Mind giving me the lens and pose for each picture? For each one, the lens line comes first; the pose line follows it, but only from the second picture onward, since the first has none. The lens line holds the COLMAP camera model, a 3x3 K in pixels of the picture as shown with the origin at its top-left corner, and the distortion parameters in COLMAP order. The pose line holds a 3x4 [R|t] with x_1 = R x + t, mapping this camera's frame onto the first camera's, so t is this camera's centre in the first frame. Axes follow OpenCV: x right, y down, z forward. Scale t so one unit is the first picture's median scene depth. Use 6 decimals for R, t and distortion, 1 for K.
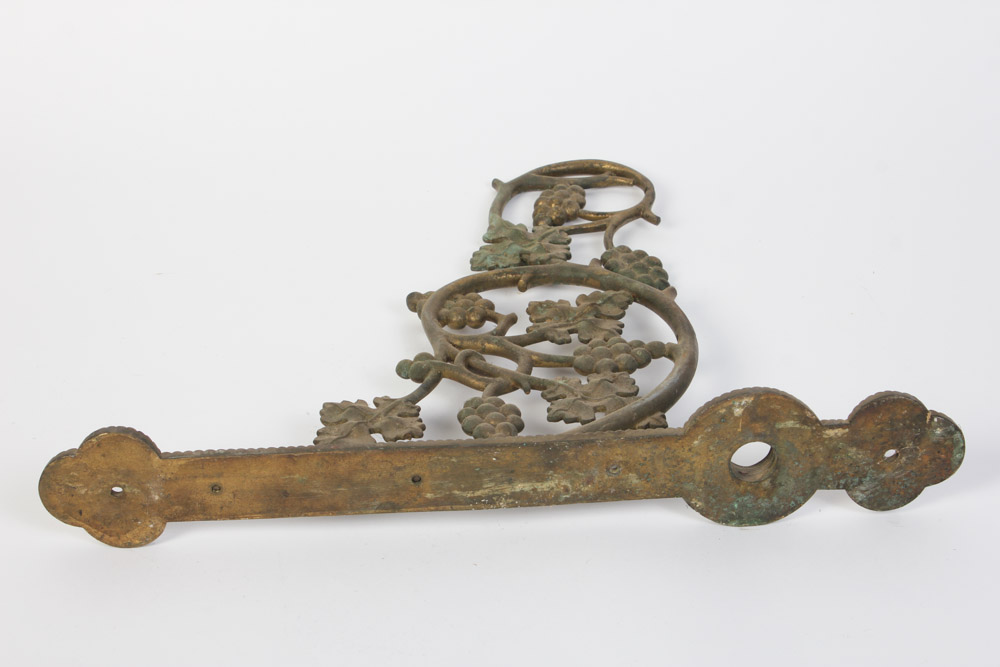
lens RADIAL K [[2139.5, 0, 500.0], [0, 2139.5, 333.5], [0, 0, 1]] dist [0.023996, 0.429301]
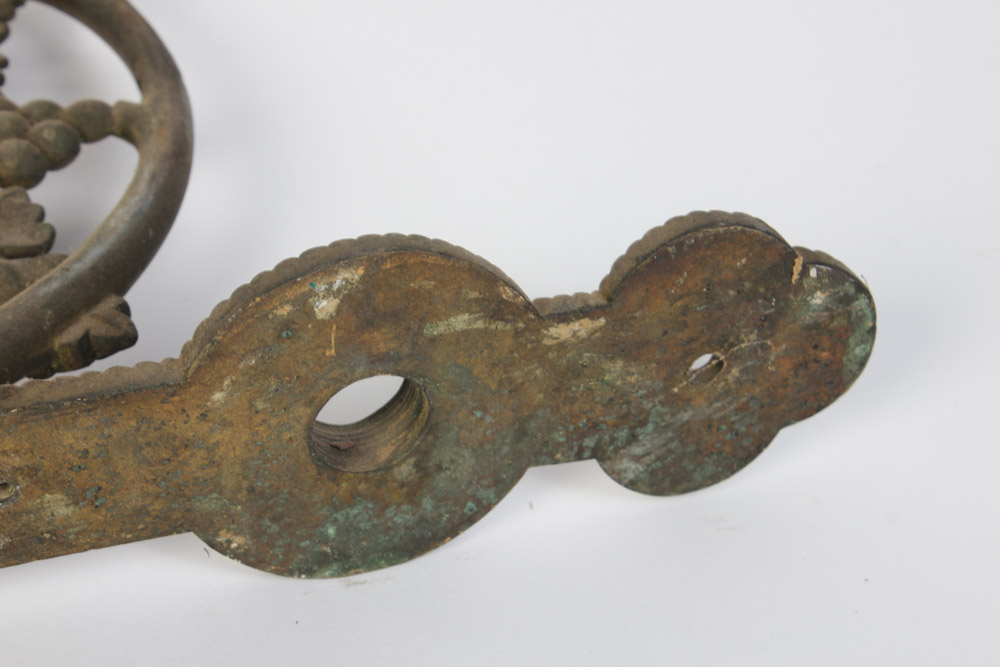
lens RADIAL K [[2324.1, 0, 500.0], [0, 2324.1, 333.5], [0, 0, 1]] dist [0.053264, 0.290978]
pose [[0.969363, -0.099572, 0.224544, 0.049115], [0.063516, 0.984671, 0.162445, -0.022497], [-0.237277, -0.143206, 0.960829, 0.599203]]
